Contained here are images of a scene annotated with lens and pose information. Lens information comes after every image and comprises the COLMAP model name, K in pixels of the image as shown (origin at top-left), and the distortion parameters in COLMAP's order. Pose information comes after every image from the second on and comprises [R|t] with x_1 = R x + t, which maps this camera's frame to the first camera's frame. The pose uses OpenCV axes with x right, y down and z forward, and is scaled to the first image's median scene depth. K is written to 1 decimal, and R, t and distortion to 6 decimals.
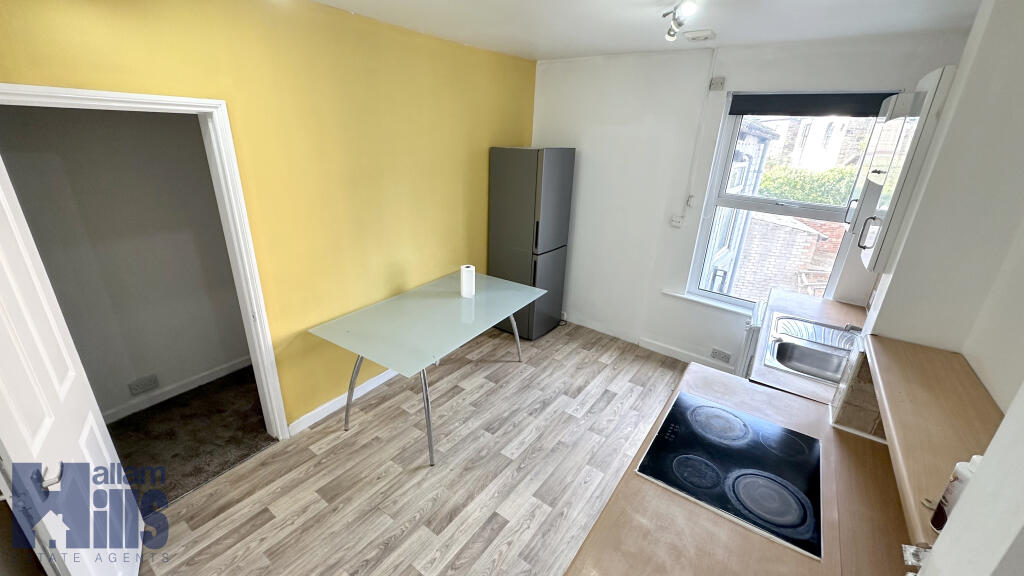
lens RADIAL K [[406.1, 0, 513.8], [0, 406.1, 288.2], [0, 0, 1]] dist [-0.000188, -0.000021]
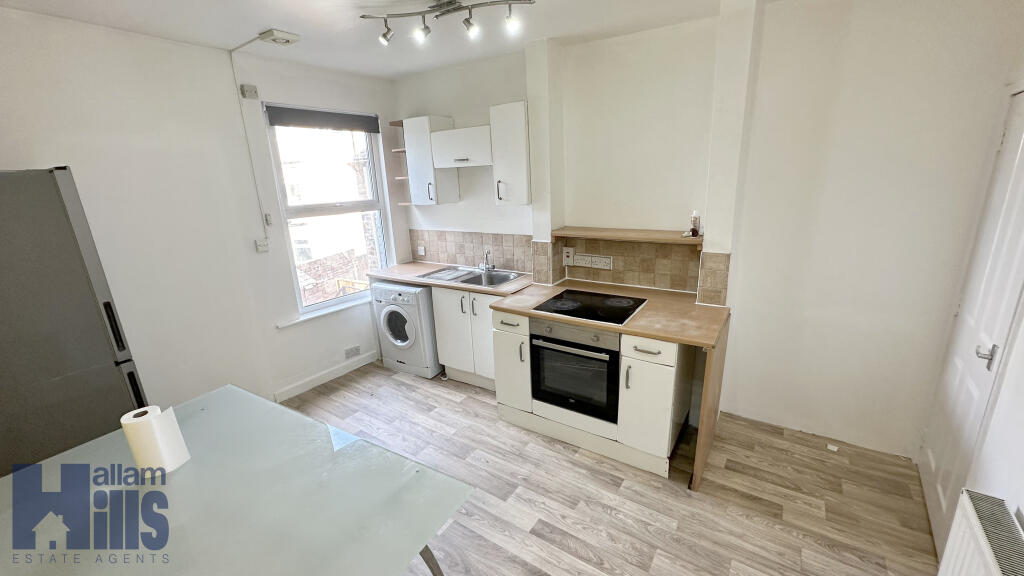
lens RADIAL K [[406.1, 0, 512.0], [0, 406.1, 285.5], [0, 0, 1]] dist [-0.000188, -0.000021]
pose [[-0.025416, -0.307077, 0.951345, -0.719292], [0.396445, 0.870524, 0.291581, -0.203878], [-0.917707, 0.384567, 0.099614, 0.713262]]
